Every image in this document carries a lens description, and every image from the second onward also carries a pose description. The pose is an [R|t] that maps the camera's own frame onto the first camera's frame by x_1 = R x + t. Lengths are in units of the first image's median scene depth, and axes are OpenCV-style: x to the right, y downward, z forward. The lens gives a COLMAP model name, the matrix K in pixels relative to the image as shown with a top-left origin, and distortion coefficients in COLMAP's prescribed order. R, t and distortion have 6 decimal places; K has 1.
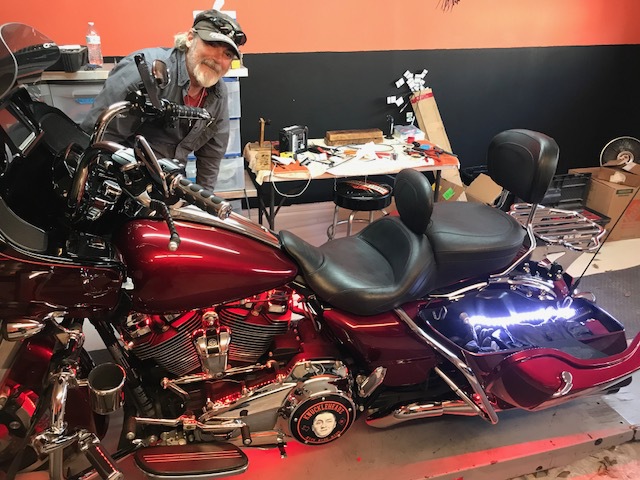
lens RADIAL K [[525.7, 0, 320.0], [0, 525.7, 240.0], [0, 0, 1]] dist [-0.000522, 0.004962]
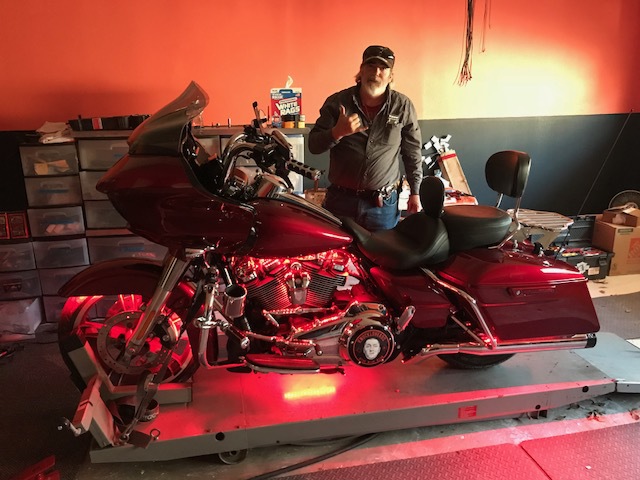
lens RADIAL K [[518.7, 0, 320.0], [0, 518.7, 240.0], [0, 0, 1]] dist [0.008520, 0.000480]
pose [[0.997394, -0.001729, -0.072130, -0.024512], [-0.009667, 0.987497, -0.157344, 0.228583], [0.071501, 0.157631, 0.984906, -0.353884]]
